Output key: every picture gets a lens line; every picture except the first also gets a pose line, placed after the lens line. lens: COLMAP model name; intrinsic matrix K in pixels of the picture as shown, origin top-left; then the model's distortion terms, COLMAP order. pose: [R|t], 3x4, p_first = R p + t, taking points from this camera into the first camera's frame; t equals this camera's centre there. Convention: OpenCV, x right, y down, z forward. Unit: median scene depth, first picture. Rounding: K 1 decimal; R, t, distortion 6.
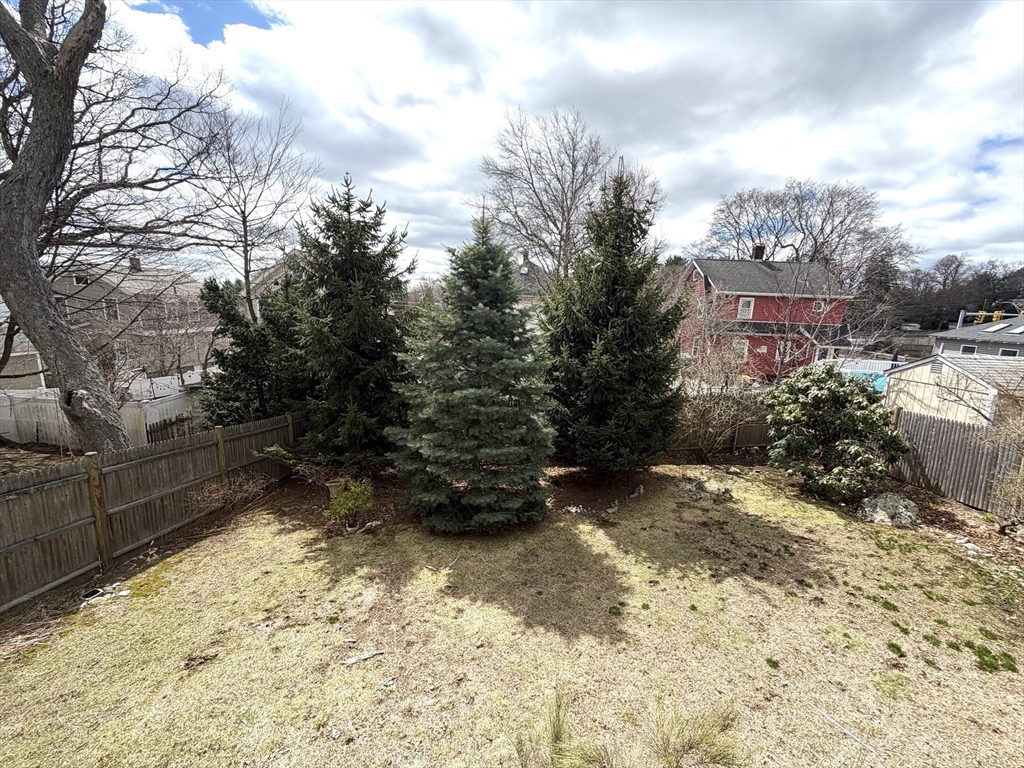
lens RADIAL K [[408.3, 0, 510.7], [0, 408.3, 383.5], [0, 0, 1]] dist [-0.000429, 0.000292]
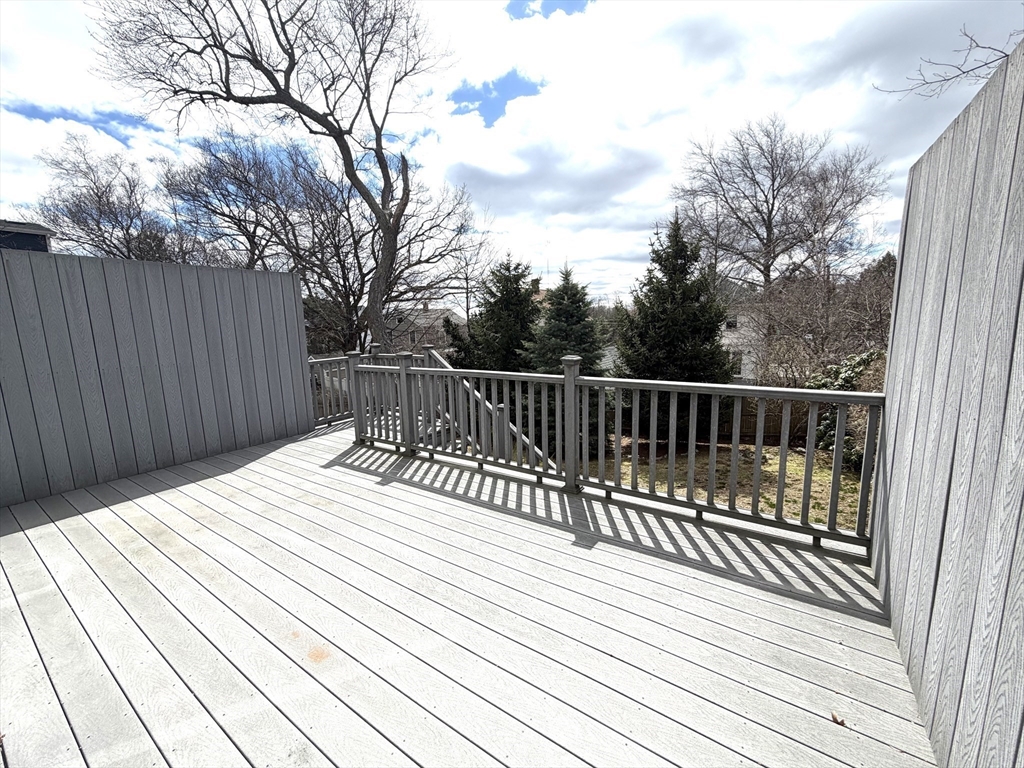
lens RADIAL K [[408.3, 0, 510.7], [0, 408.3, 383.5], [0, 0, 1]] dist [-0.000429, 0.000292]
pose [[0.852357, 0.018798, -0.522622, 0.324965], [-0.041380, 0.998645, -0.031567, 0.063788], [0.521321, 0.048533, 0.851980, -0.268345]]
